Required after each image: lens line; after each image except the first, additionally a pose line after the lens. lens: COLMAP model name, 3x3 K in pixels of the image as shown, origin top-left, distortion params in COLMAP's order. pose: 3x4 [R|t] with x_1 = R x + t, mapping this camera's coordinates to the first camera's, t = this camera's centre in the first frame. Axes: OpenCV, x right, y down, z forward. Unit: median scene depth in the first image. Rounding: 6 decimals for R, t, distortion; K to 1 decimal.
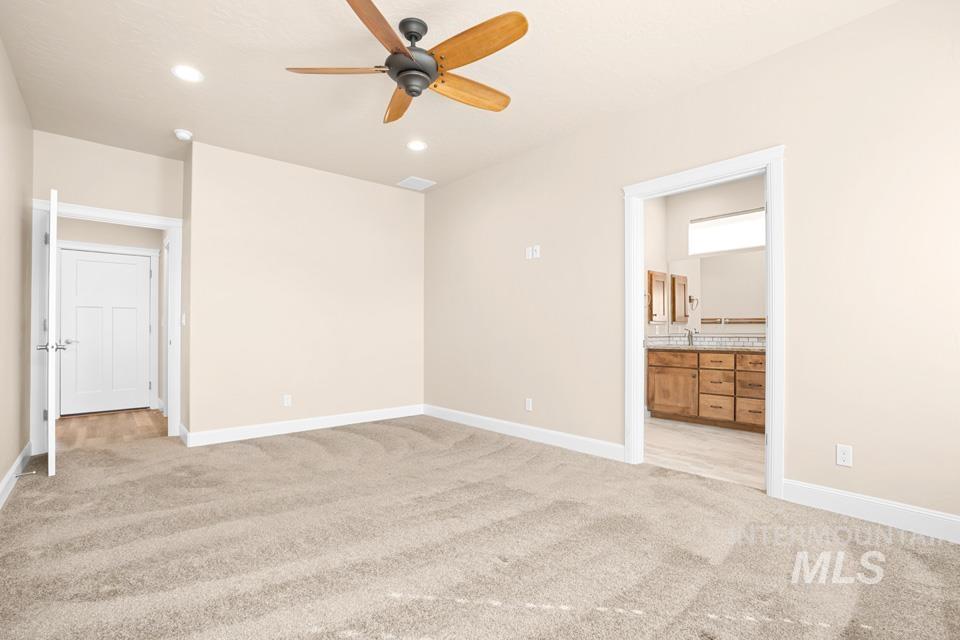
lens RADIAL K [[446.0, 0, 502.8], [0, 446.0, 325.4], [0, 0, 1]] dist [-0.047843, 0.000097]
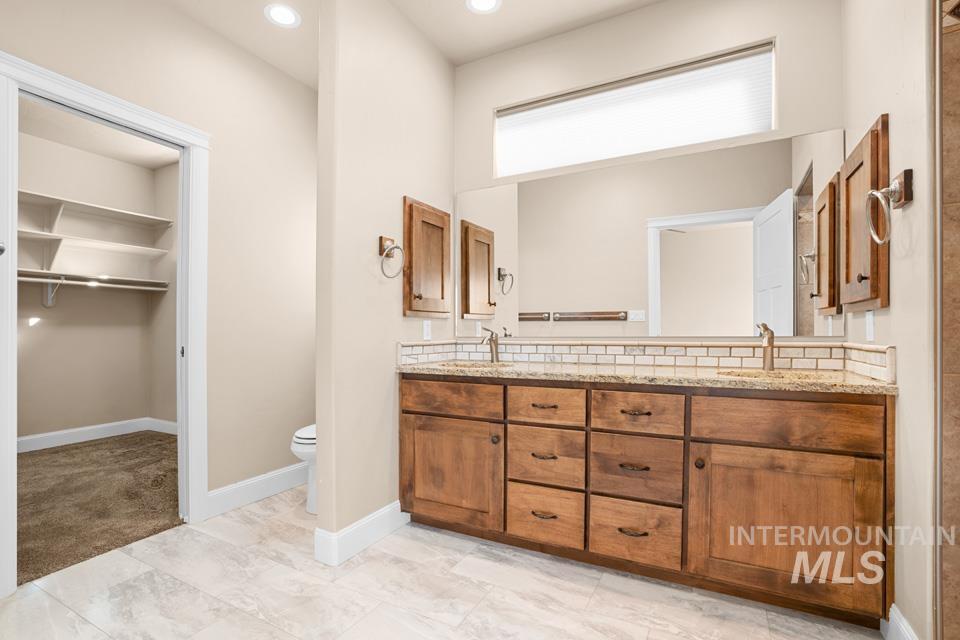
lens RADIAL K [[446.0, 0, 502.8], [0, 446.0, 325.4], [0, 0, 1]] dist [-0.047843, 0.000097]
pose [[0.933714, 0.003930, 0.357999, 0.280488], [-0.004107, 0.999992, -0.000265, 0.005879], [-0.357997, -0.001223, 0.933722, 0.587657]]
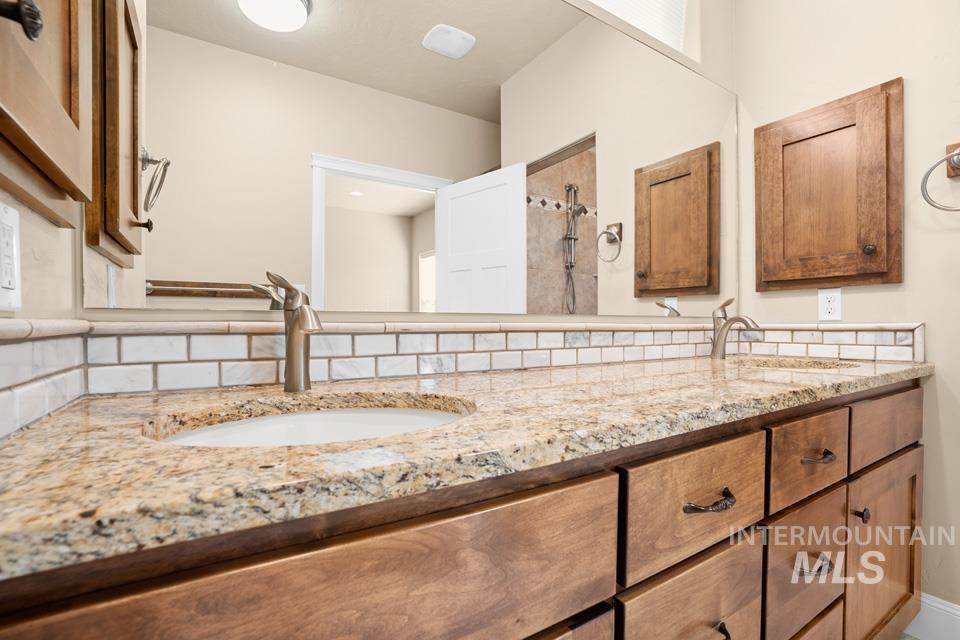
lens RADIAL K [[446.0, 0, 502.8], [0, 446.0, 325.4], [0, 0, 1]] dist [-0.047843, 0.000097]
pose [[0.149618, 0.001686, 0.988742, 0.312468], [-0.016505, 0.999863, 0.000792, 0.024026], [-0.988606, -0.016437, 0.149626, 0.984116]]
